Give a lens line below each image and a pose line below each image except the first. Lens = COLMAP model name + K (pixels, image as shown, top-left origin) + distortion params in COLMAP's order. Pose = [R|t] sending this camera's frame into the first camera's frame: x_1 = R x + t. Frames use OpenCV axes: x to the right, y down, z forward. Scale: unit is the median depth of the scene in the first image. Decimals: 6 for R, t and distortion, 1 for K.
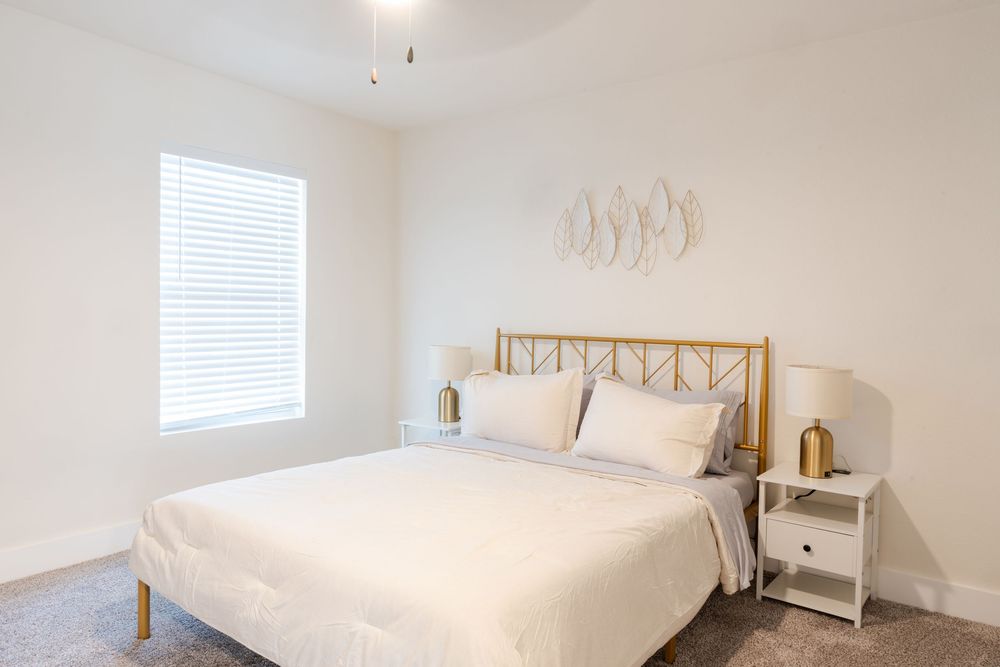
lens RADIAL K [[656.9, 0, 496.5], [0, 656.9, 329.8], [0, 0, 1]] dist [-0.003314, 0.003264]
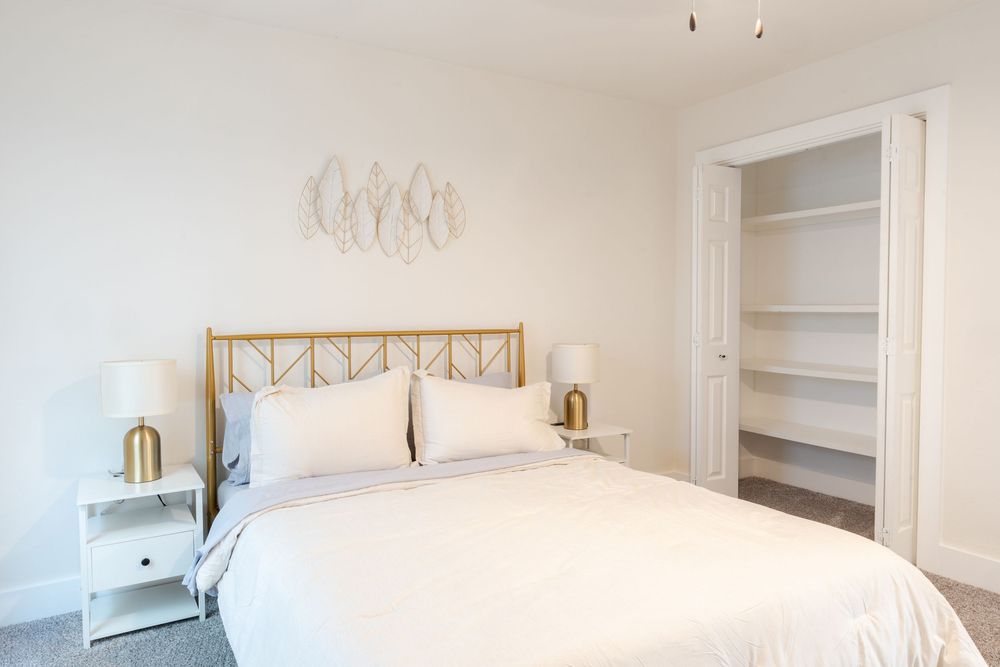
lens RADIAL K [[691.3, 0, 503.4], [0, 691.3, 321.0], [0, 0, 1]] dist [0.003496, 0.002630]
pose [[0.362539, -0.037084, 0.931230, -0.653437], [0.030576, 0.999143, 0.027885, -0.024069], [-0.931467, 0.018364, 0.363363, 0.511635]]
